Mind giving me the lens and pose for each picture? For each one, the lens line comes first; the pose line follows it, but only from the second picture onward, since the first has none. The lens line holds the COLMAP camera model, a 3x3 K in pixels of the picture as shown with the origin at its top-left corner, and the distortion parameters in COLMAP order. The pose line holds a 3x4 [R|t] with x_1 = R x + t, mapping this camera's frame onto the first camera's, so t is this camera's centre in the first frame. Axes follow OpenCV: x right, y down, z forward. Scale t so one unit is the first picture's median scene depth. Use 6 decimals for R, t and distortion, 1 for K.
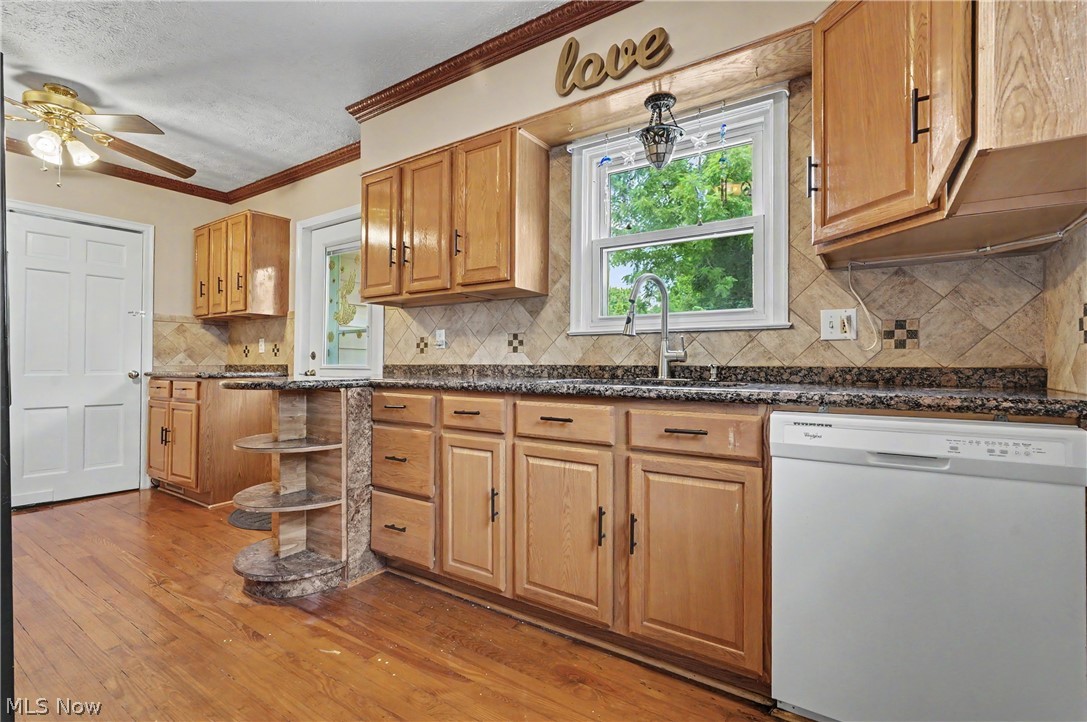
lens RADIAL K [[495.3, 0, 548.4], [0, 495.3, 358.9], [0, 0, 1]] dist [-0.010591, 0.000900]
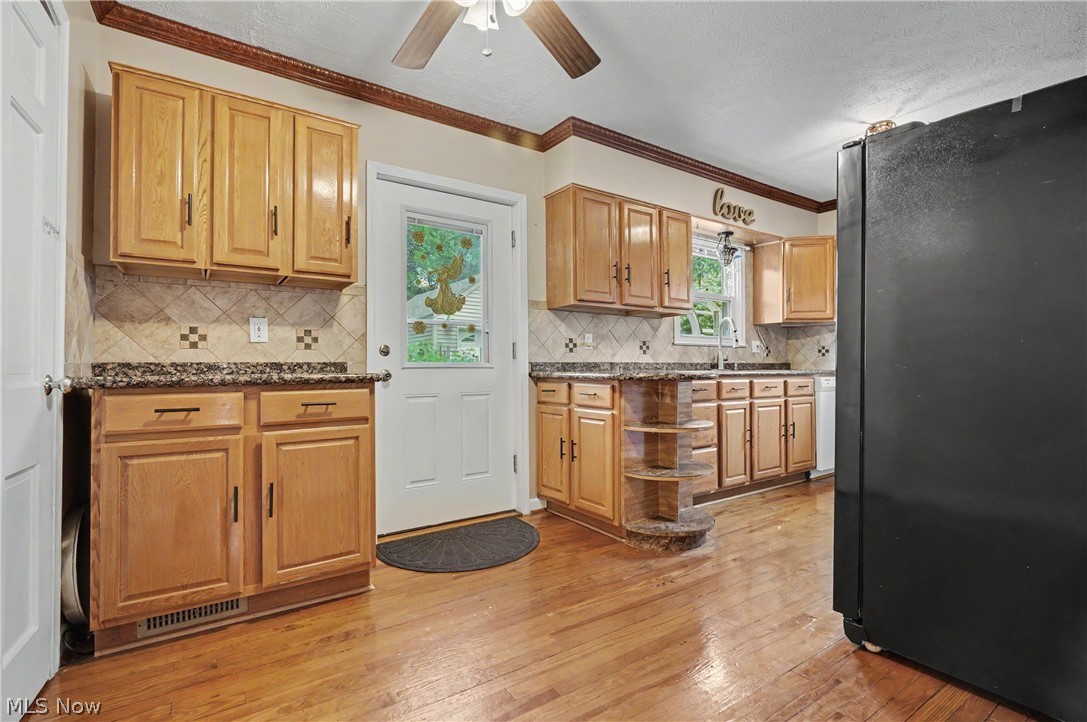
lens RADIAL K [[495.3, 0, 550.3], [0, 495.3, 359.3], [0, 0, 1]] dist [-0.010591, 0.000900]
pose [[0.379694, 0.013382, 0.925015, -1.326301], [-0.003022, 0.999908, -0.013225, 0.019596], [-0.925107, 0.002226, 0.379699, 0.615548]]
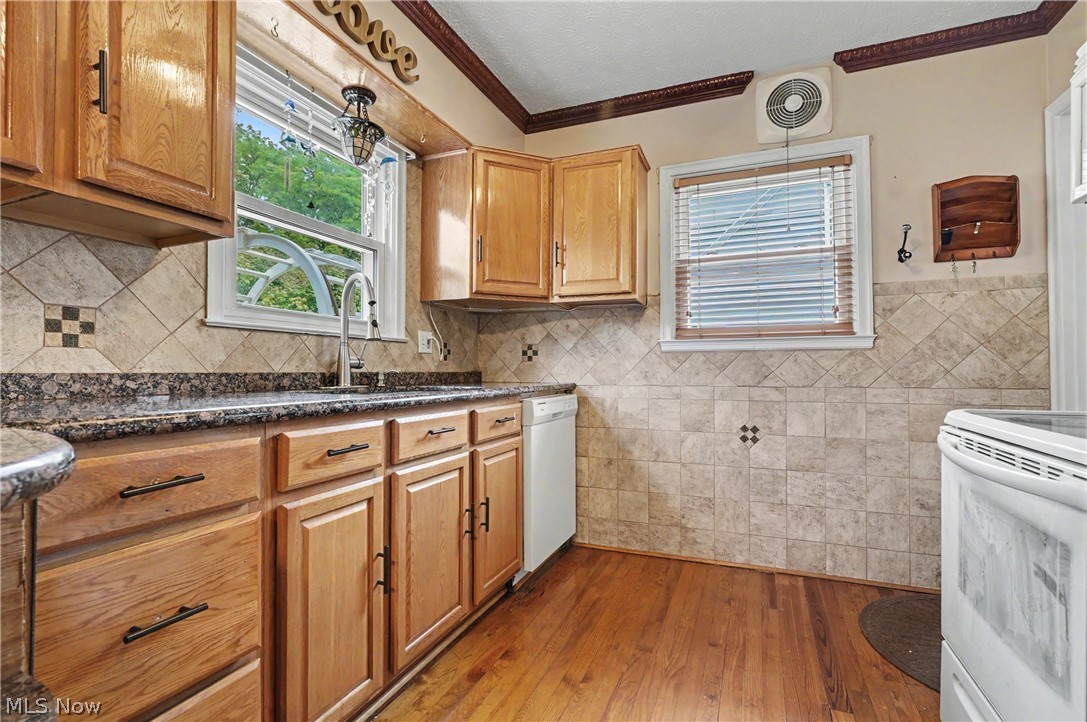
lens RADIAL K [[495.3, 0, 544.7], [0, 495.3, 363.6], [0, 0, 1]] dist [-0.010591, 0.000900]
pose [[-0.190686, 0.013556, 0.981558, -0.529118], [-0.006199, 0.999868, -0.015014, 0.006030], [-0.981632, -0.008948, -0.190576, 0.567696]]
